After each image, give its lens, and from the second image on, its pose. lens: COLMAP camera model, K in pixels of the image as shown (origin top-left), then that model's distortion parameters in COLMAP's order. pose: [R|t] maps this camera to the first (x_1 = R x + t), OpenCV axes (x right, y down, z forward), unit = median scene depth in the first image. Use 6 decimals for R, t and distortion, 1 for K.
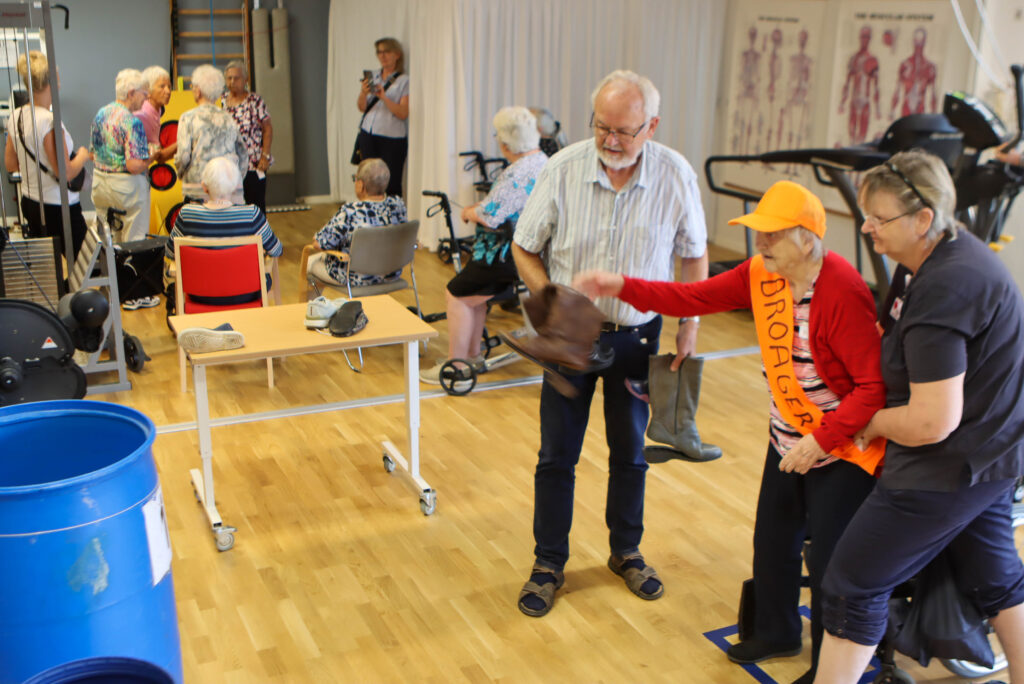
lens RADIAL K [[1136.3, 0, 512.0], [0, 1136.3, 342.0], [0, 0, 1]] dist [-0.117588, 0.104370]
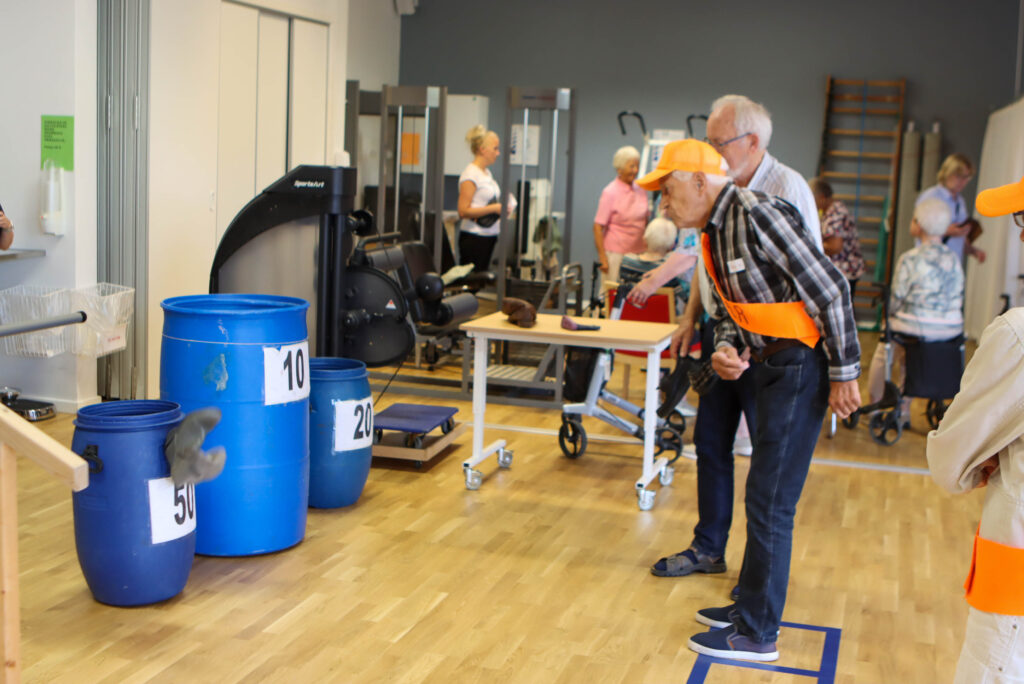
lens RADIAL K [[1266.8, 0, 512.6], [0, 1266.8, 337.4], [0, 0, 1]] dist [-0.105621, 0.085129]
pose [[0.758259, 0.120177, -0.640782, 0.473530], [-0.221045, 0.972037, -0.079267, 0.088845], [0.613337, 0.201746, 0.763620, -0.052582]]
